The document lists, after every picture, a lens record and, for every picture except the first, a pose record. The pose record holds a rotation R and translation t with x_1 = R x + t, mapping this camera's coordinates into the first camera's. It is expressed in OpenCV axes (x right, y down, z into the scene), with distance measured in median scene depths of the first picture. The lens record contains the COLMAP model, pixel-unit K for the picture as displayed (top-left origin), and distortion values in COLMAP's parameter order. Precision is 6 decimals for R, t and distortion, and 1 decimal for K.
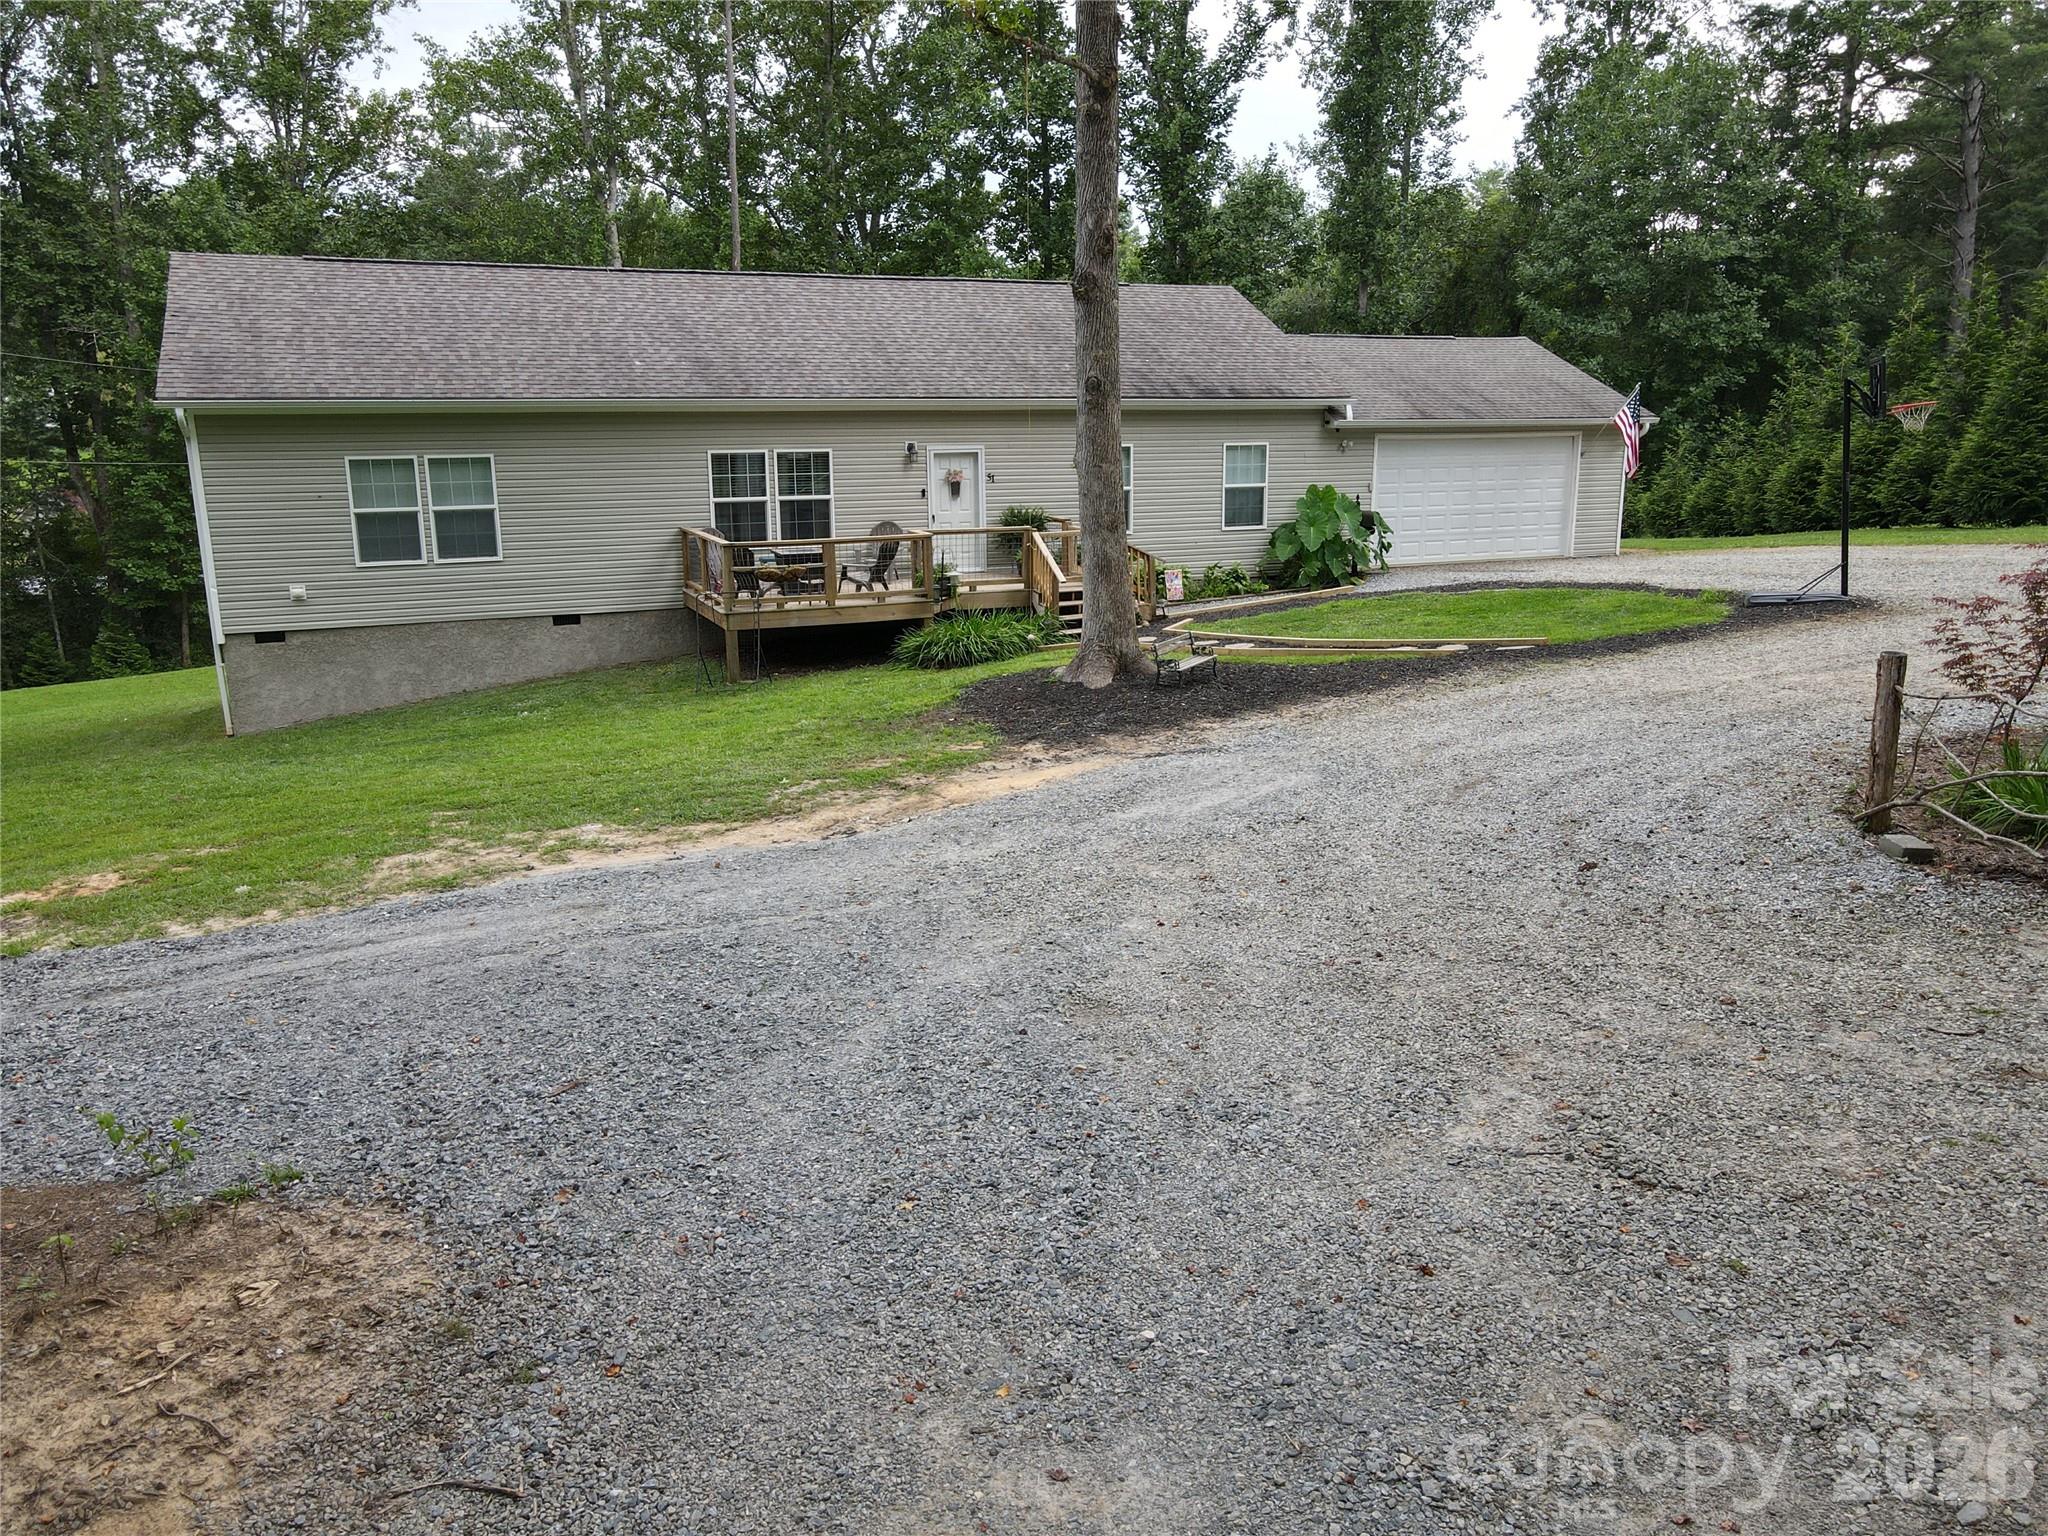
lens RADIAL K [[1505.1, 0, 1040.8], [0, 1505.1, 766.2], [0, 0, 1]] dist [0.021320, -0.003247]
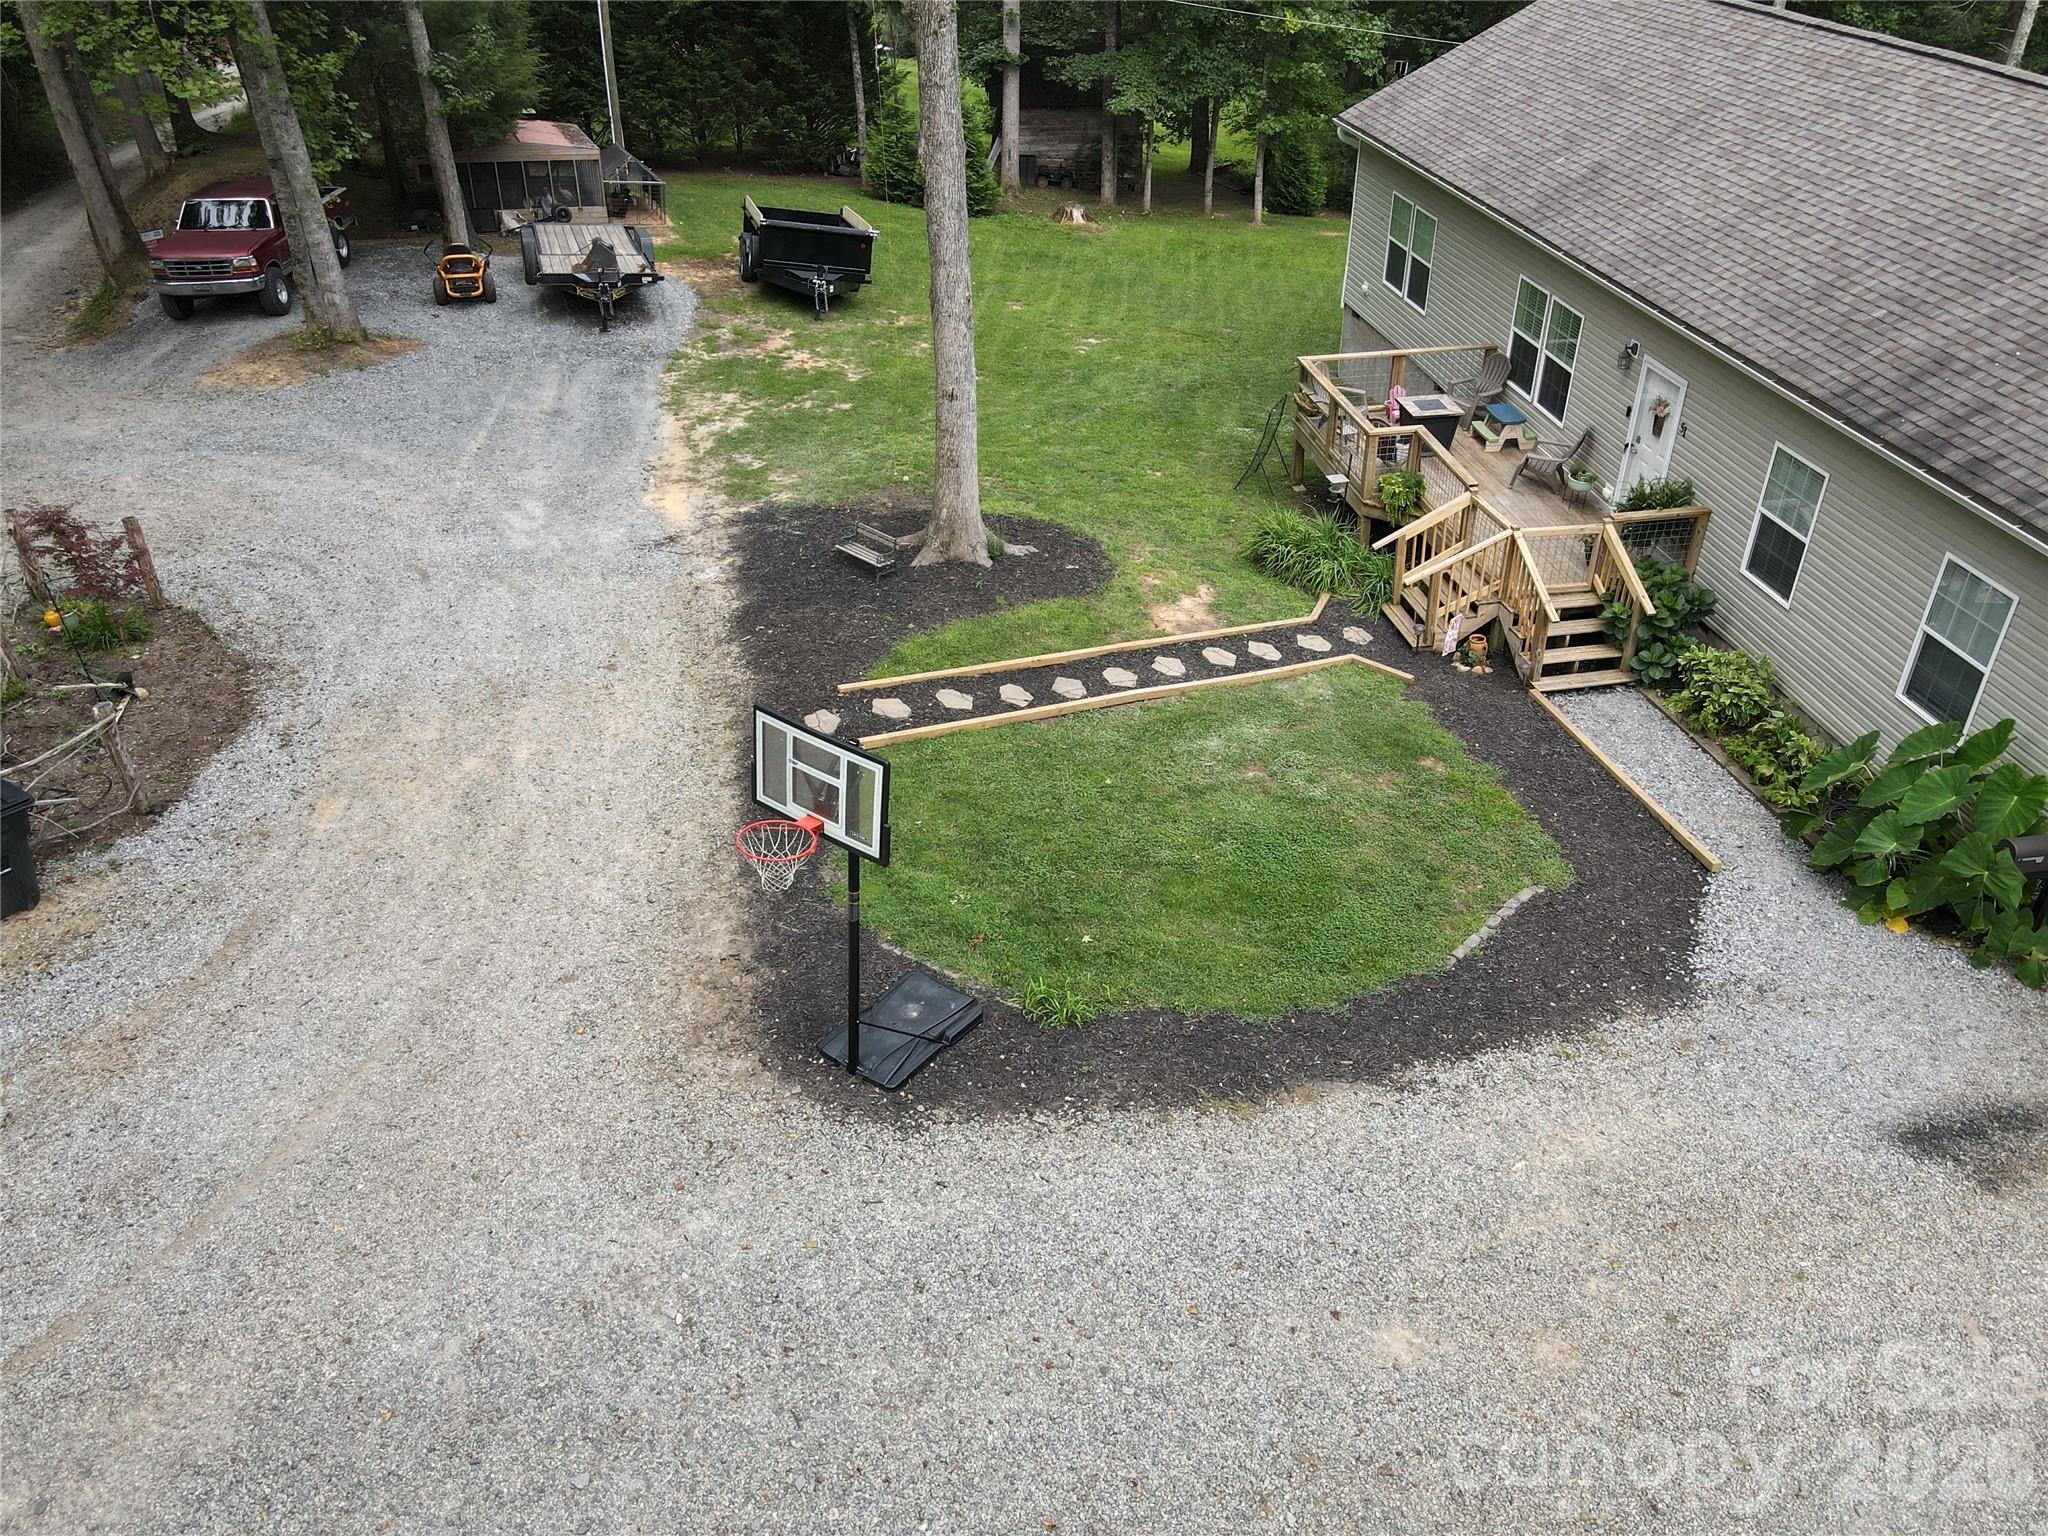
lens RADIAL K [[1505.1, 0, 1040.8], [0, 1505.1, 766.2], [0, 0, 1]] dist [0.021320, -0.003247]
pose [[-0.208041, 0.550753, -0.808326, 0.739565], [-0.235614, 0.773855, 0.587907, -0.441283], [0.949318, 0.312761, -0.031228, 0.824422]]
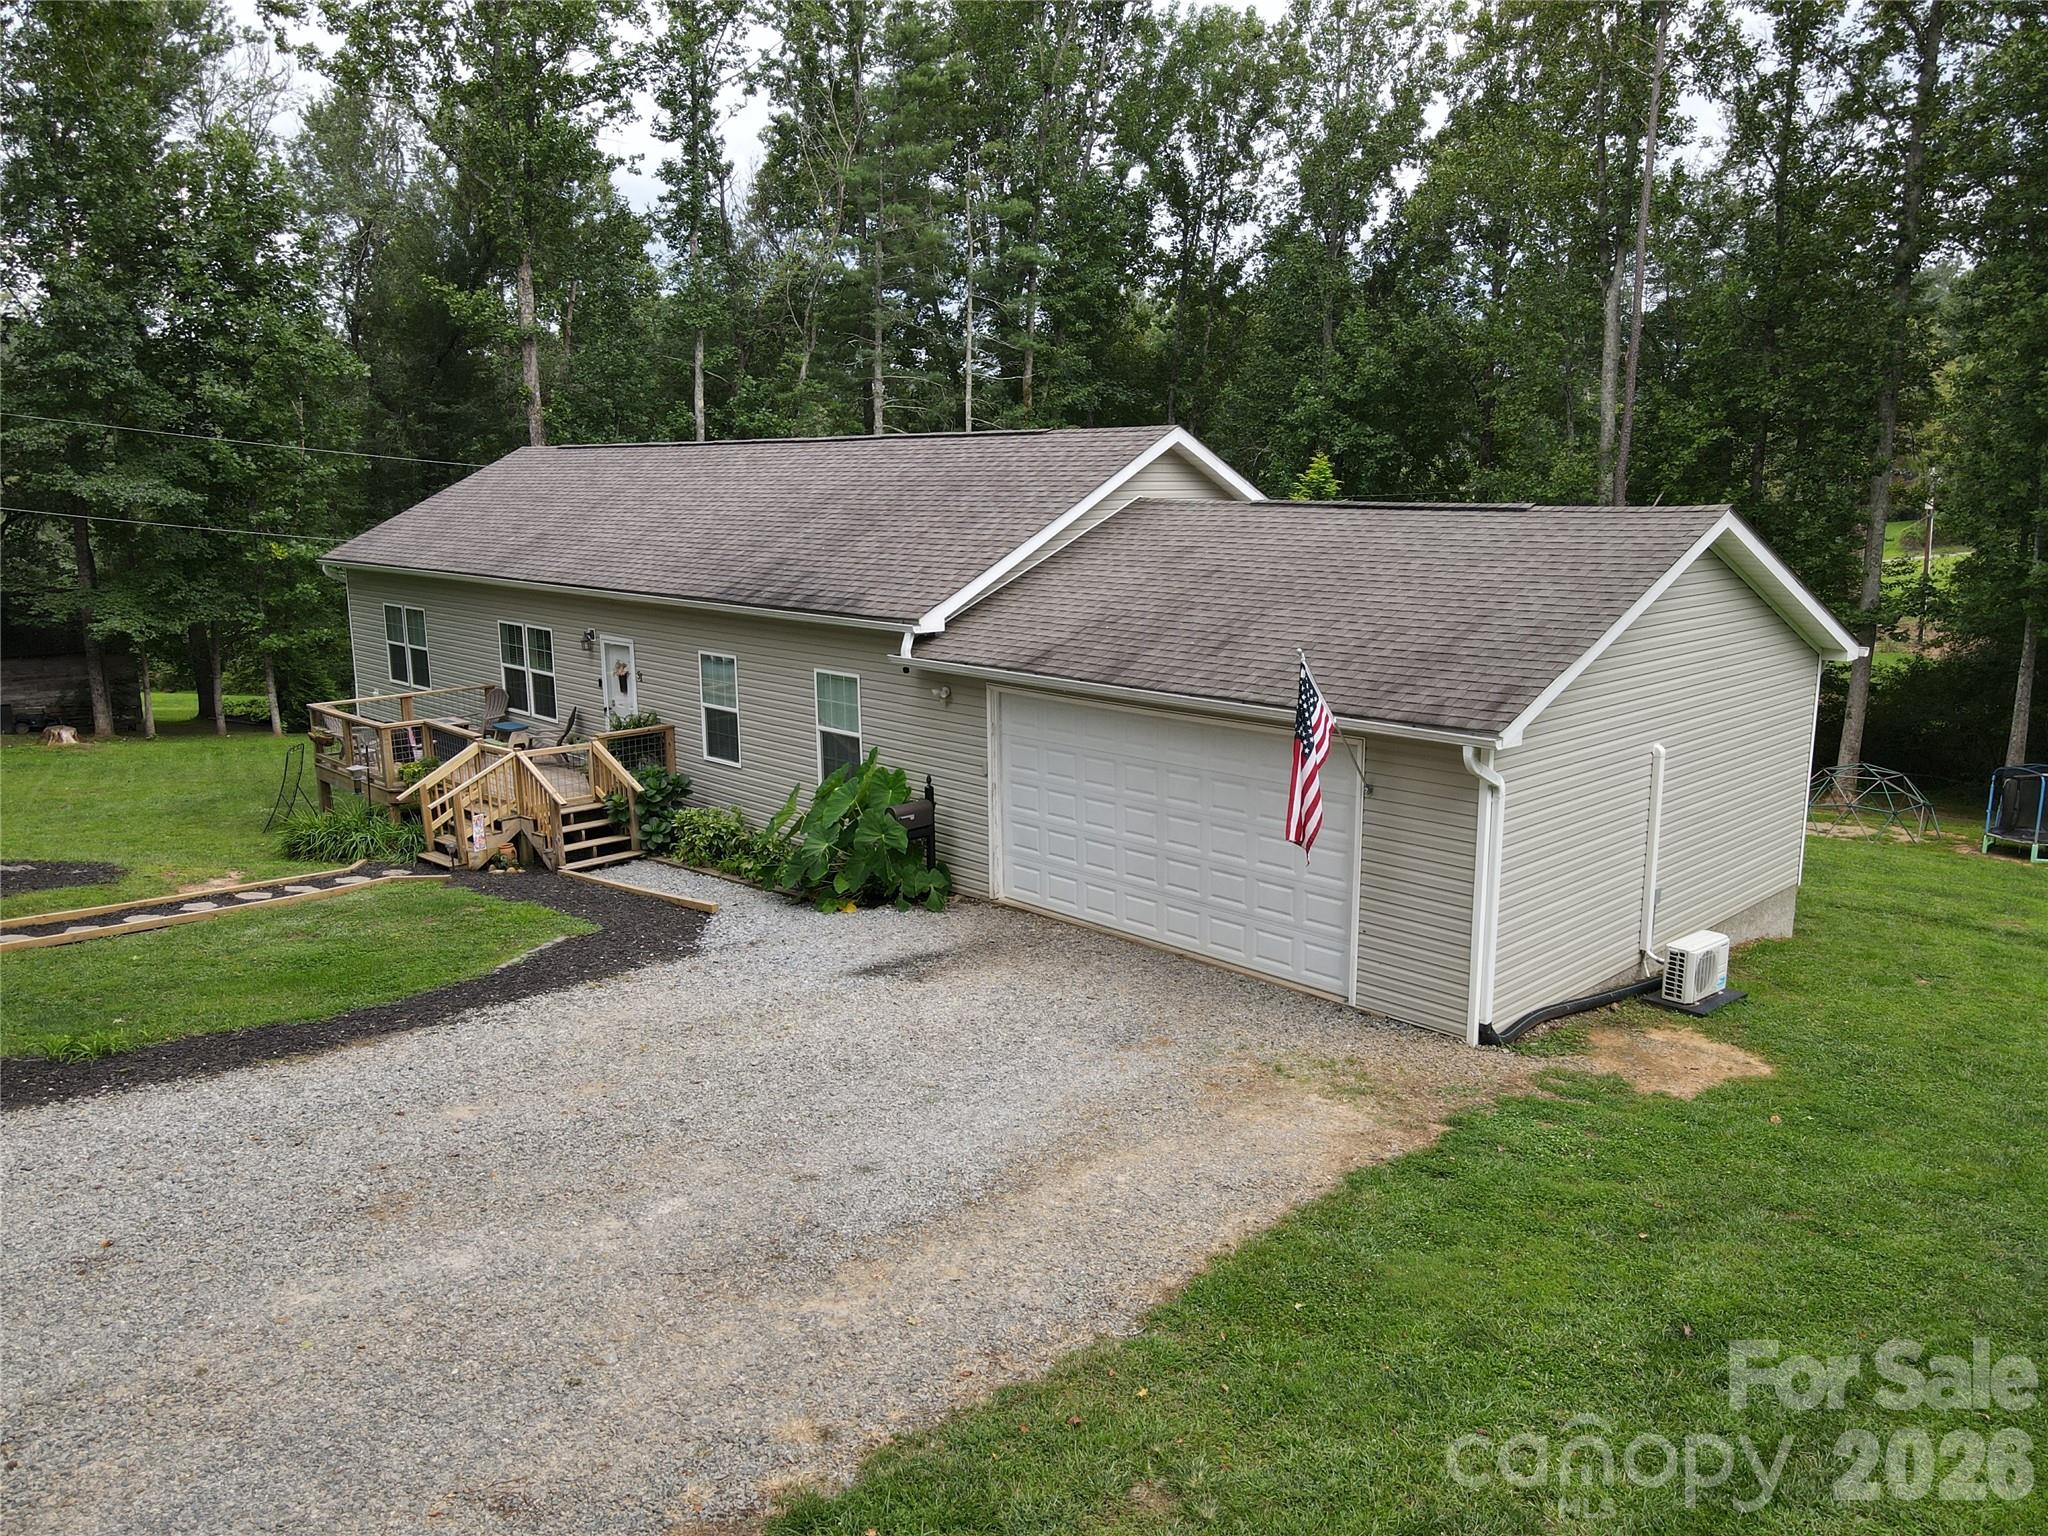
lens RADIAL K [[1505.1, 0, 1040.8], [0, 1505.1, 766.2], [0, 0, 1]] dist [0.021320, -0.003247]
pose [[0.379105, 0.178257, -0.908022, 0.938321], [-0.230315, 0.968567, 0.093985, -0.294855], [0.896233, 0.173501, 0.408244, 0.902008]]
